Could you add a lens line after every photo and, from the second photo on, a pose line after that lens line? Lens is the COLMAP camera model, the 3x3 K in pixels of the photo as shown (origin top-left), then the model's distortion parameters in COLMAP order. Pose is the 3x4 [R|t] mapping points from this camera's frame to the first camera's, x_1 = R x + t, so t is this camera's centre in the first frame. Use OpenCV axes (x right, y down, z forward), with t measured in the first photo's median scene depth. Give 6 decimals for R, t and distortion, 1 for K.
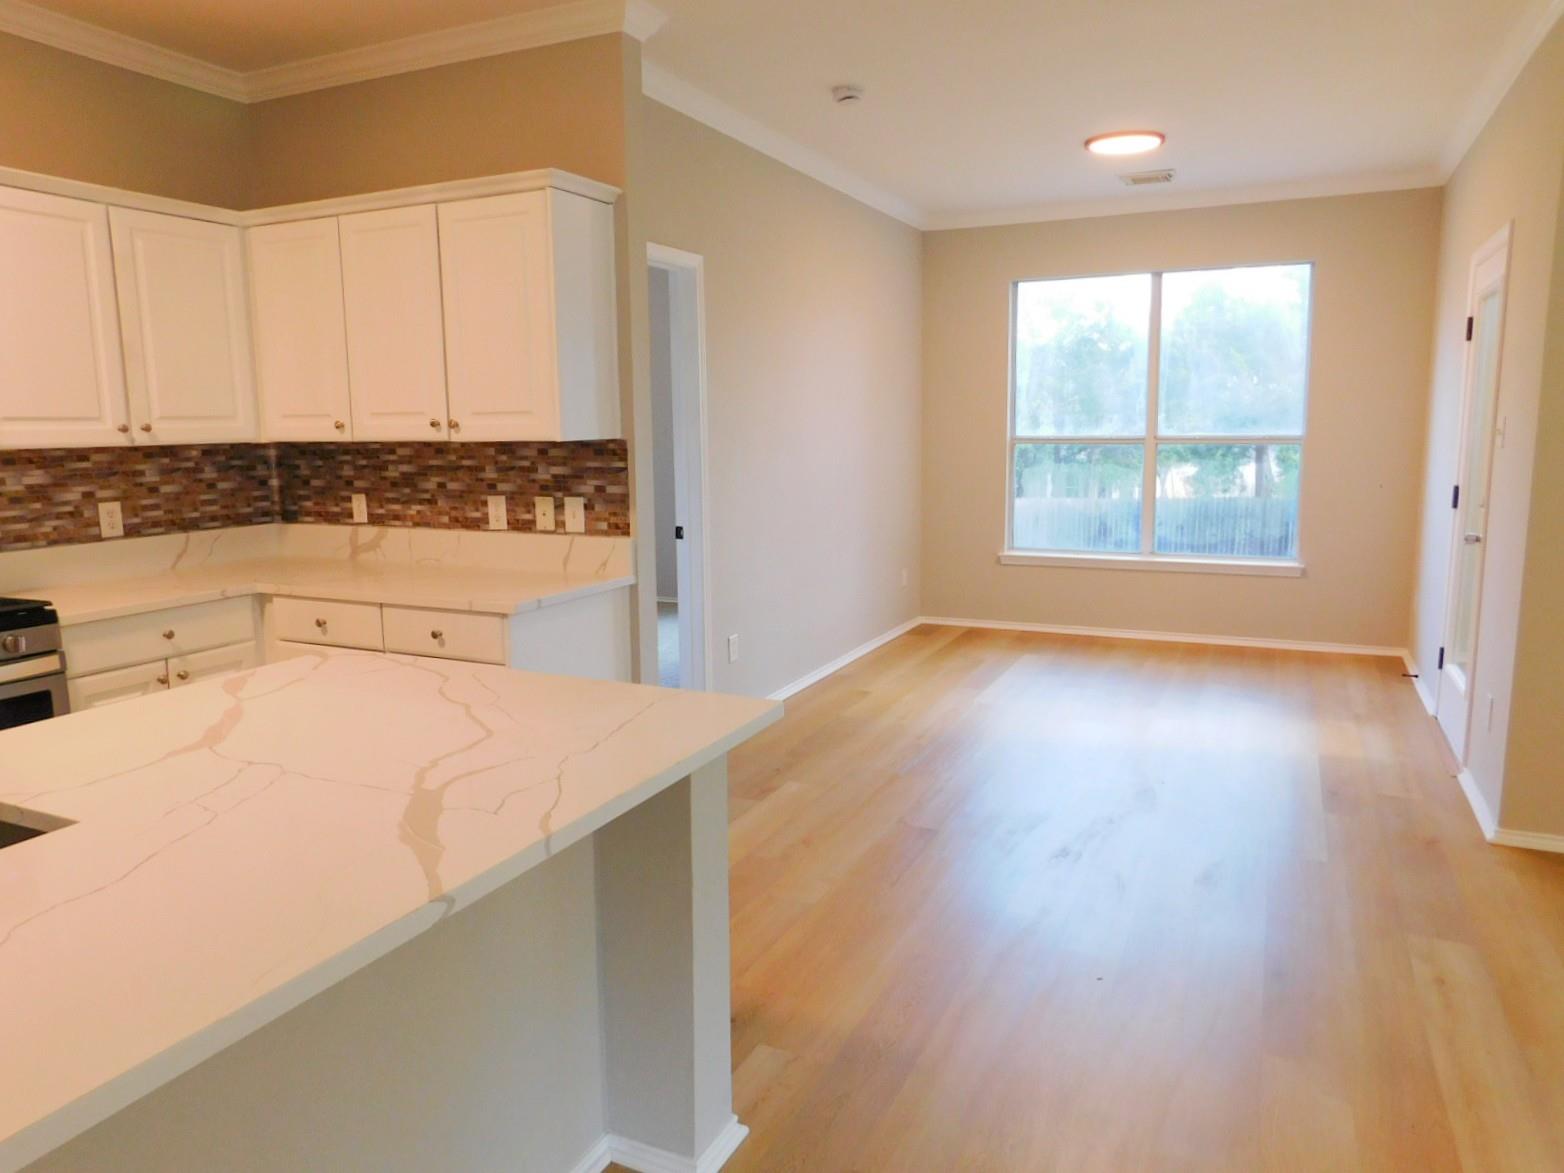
lens RADIAL K [[1087.0, 0, 782.0], [0, 1087.0, 586.5], [0, 0, 1]] dist [-0.059596, 0.064508]
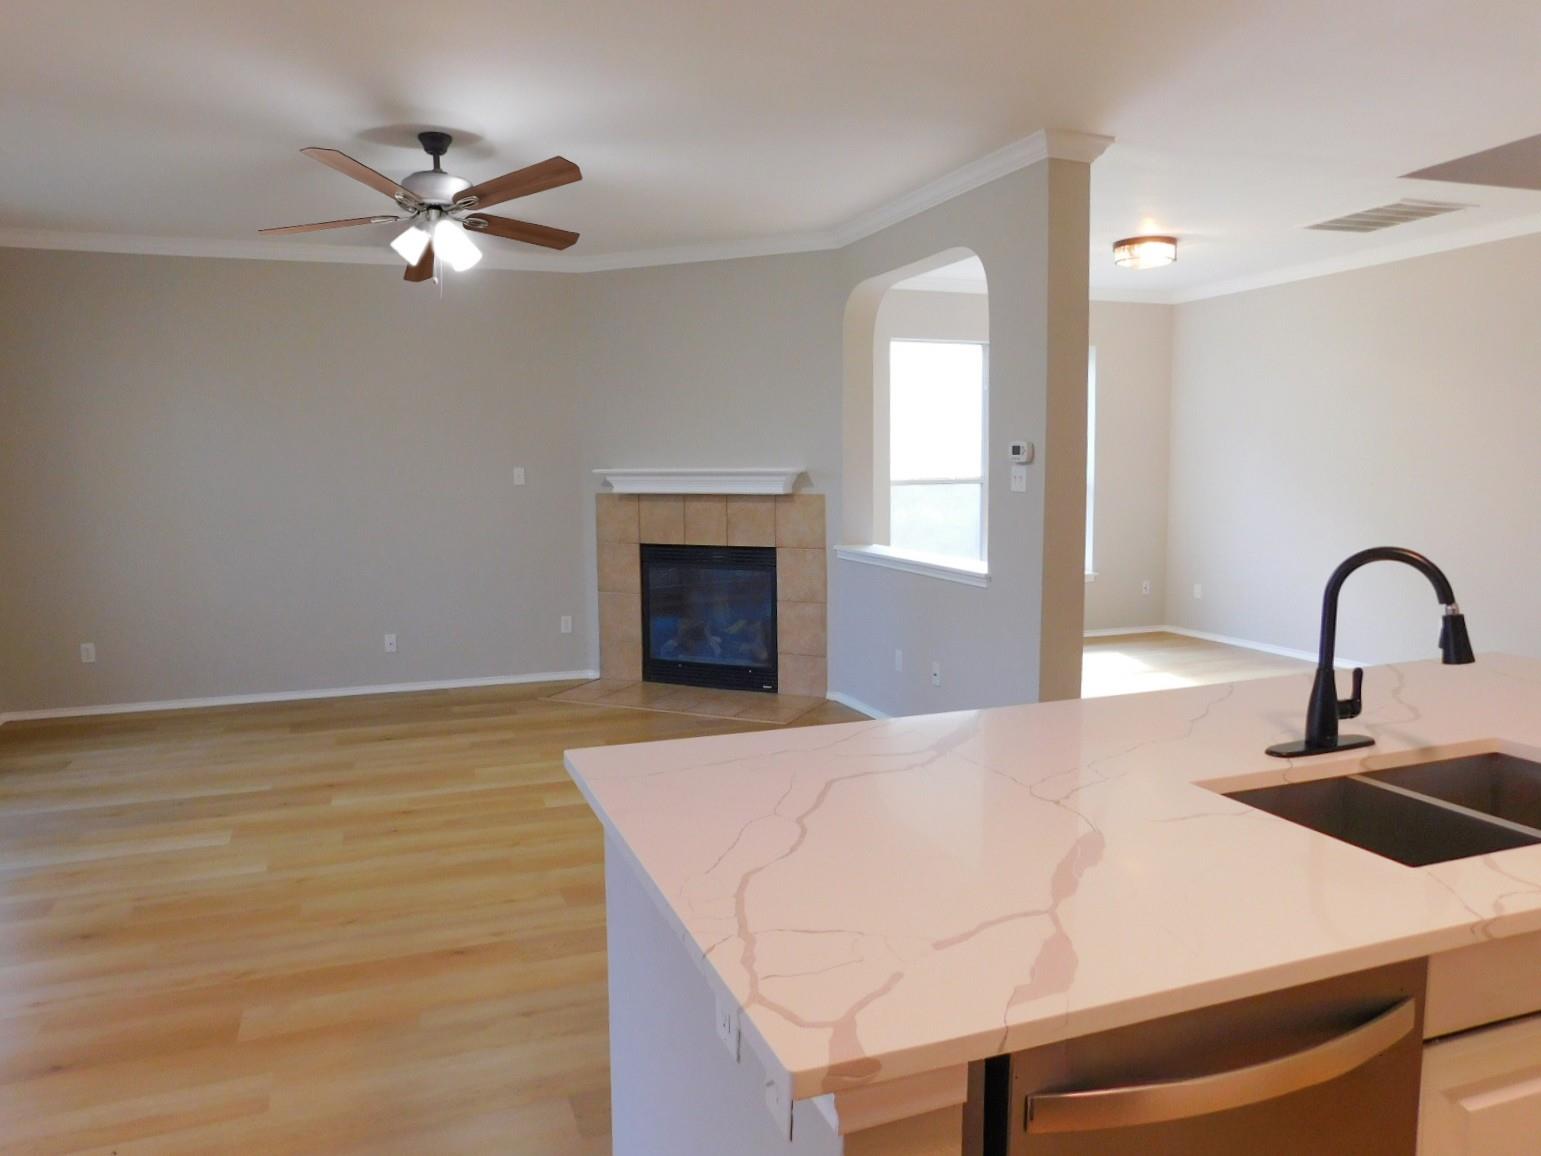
lens RADIAL K [[1098.7, 0, 762.5], [0, 1098.7, 577.6], [0, 0, 1]] dist [-0.011547, -0.001736]
pose [[-0.711595, -0.062650, 0.699791, -0.441290], [0.120879, 0.970247, 0.209781, -0.127699], [-0.692114, 0.233869, -0.682850, 0.810440]]
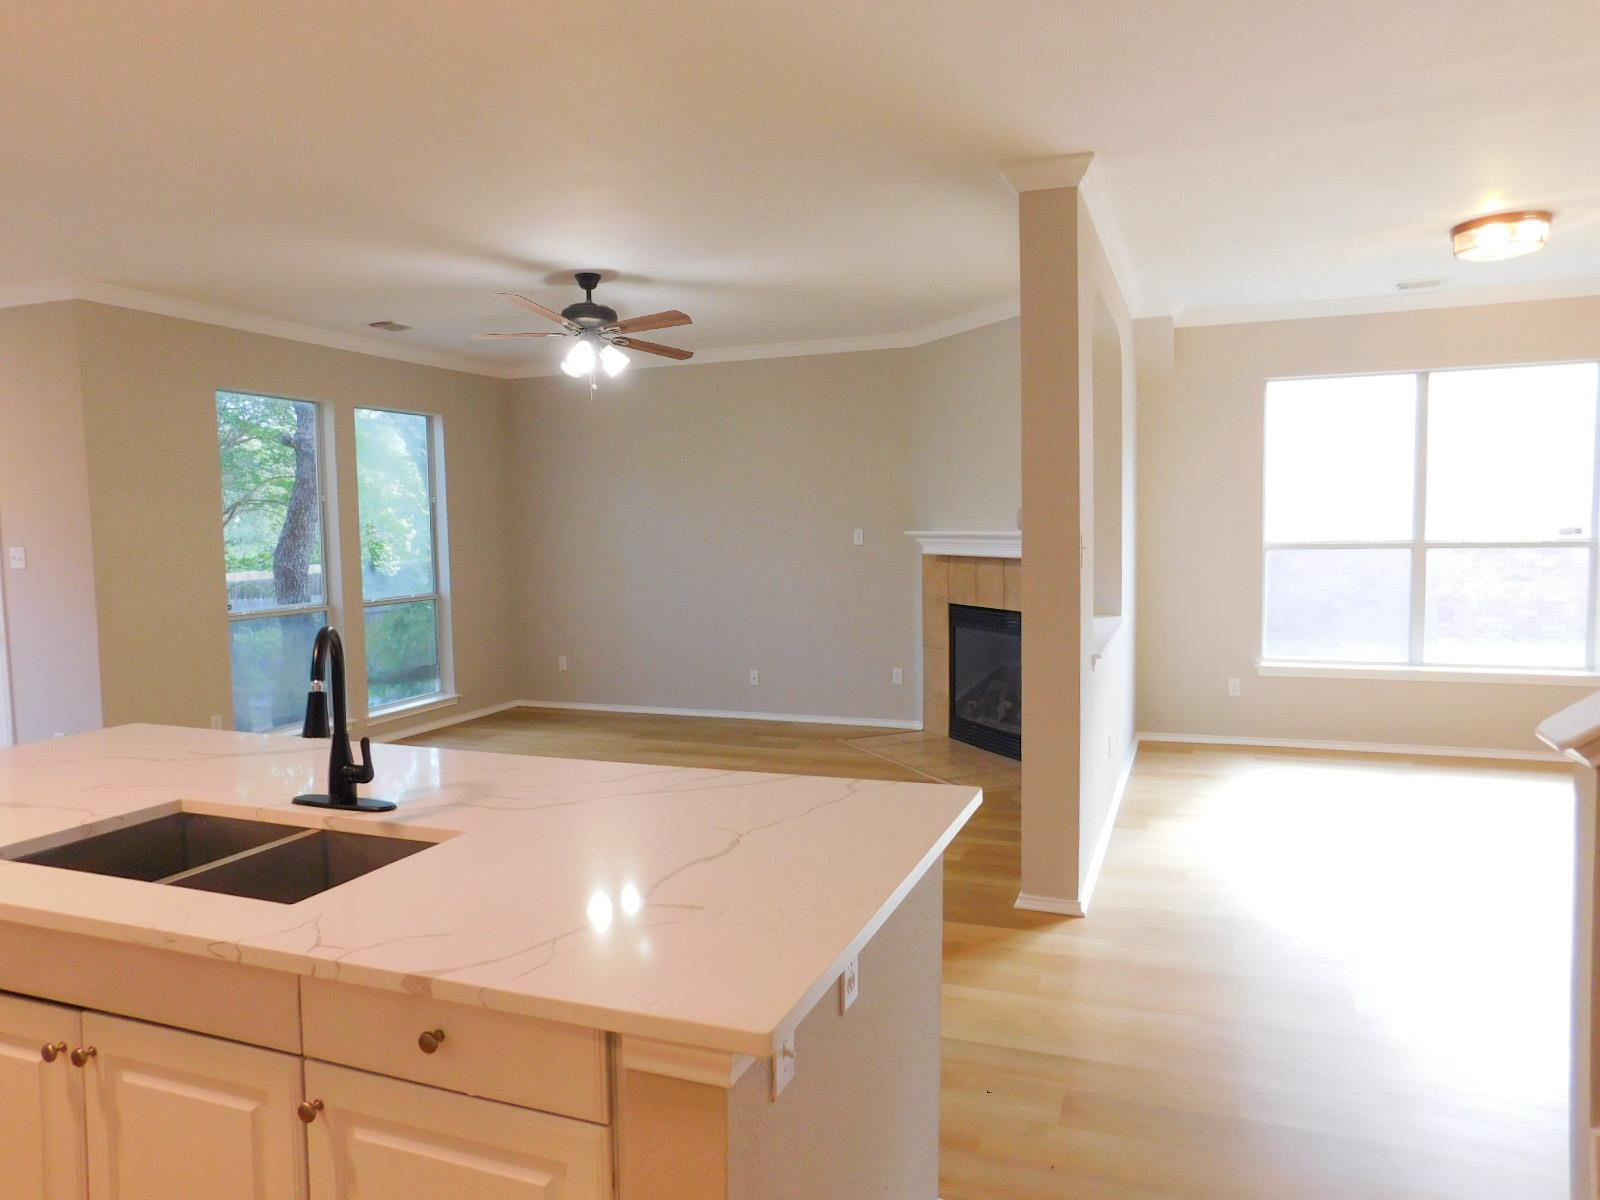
lens RADIAL K [[1094.3, 0, 800.0], [0, 1094.3, 600.0], [0, 0, 1]] dist [-0.000836, 0.002278]
pose [[-0.067780, -0.063544, 0.995675, -0.853910], [0.168874, 0.982839, 0.074221, -0.013026], [-0.983304, 0.173174, -0.055886, 0.054171]]
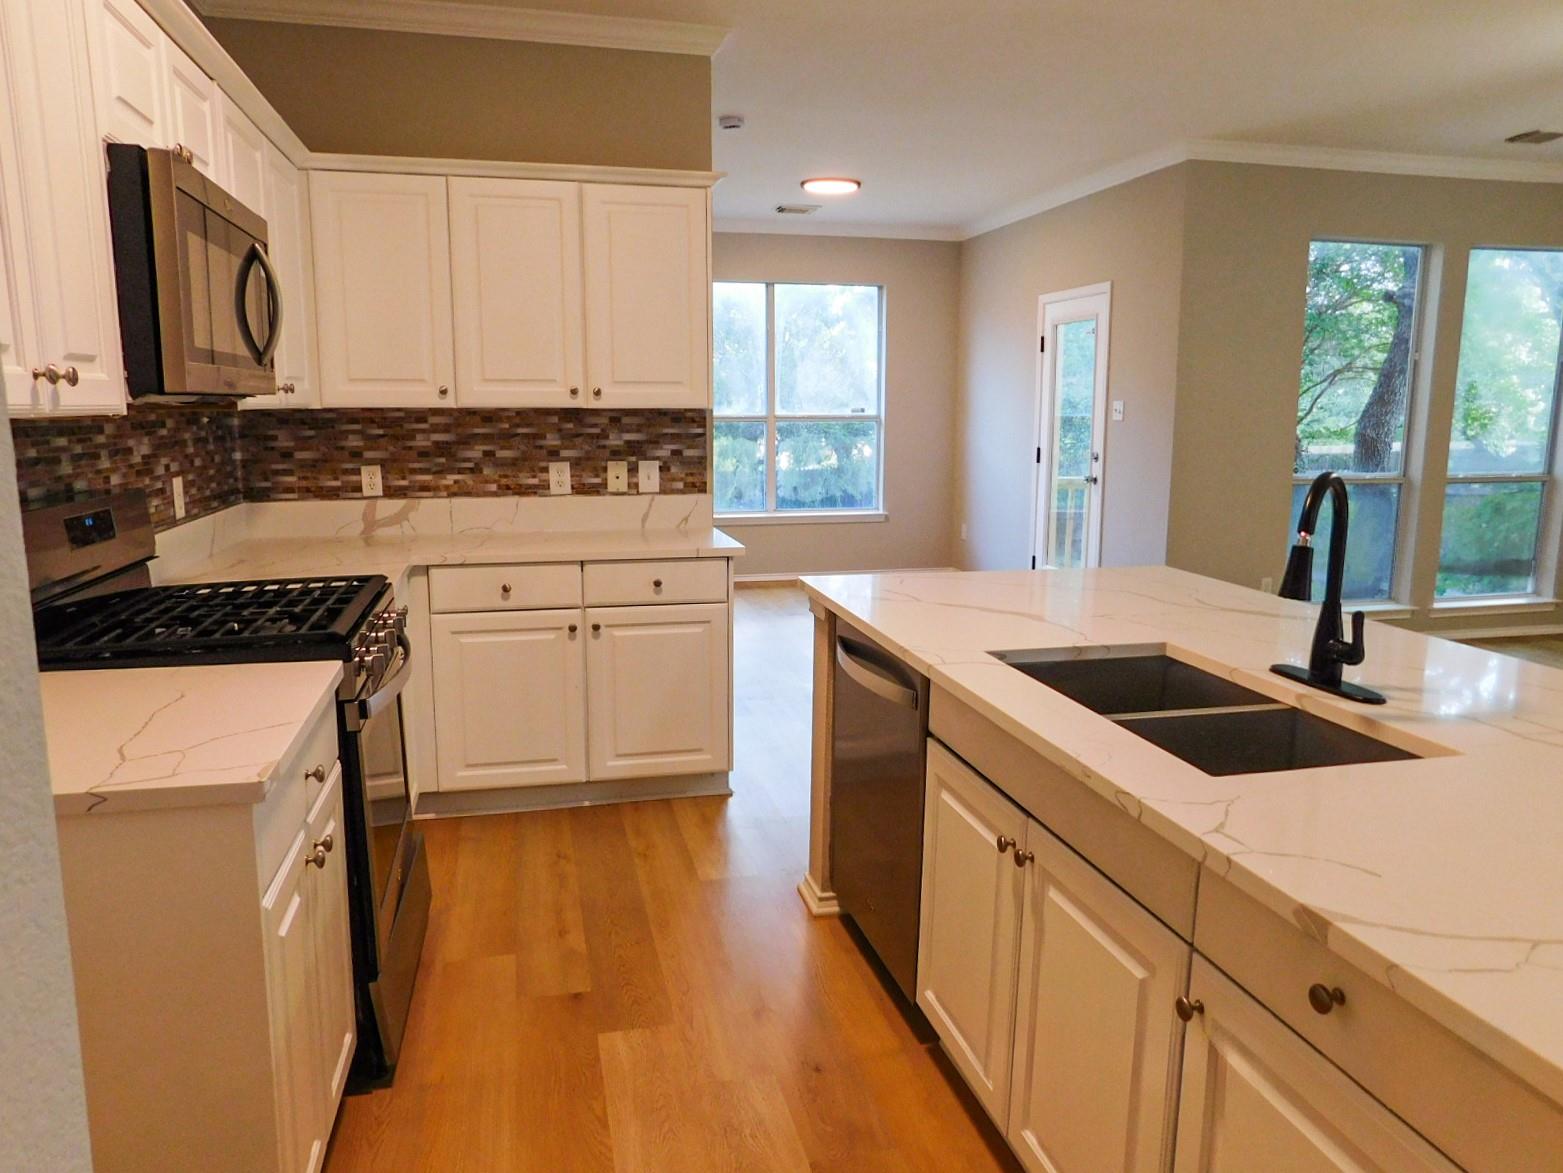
lens RADIAL K [[1086.3, 0, 781.5], [0, 1086.3, 586.5], [0, 0, 1]] dist [-0.059596, 0.064508]
pose [[0.780950, -0.090171, 0.618050, -0.752389], [0.083474, 0.995715, 0.039795, 0.012209], [-0.618990, 0.020513, 0.785131, 0.048430]]
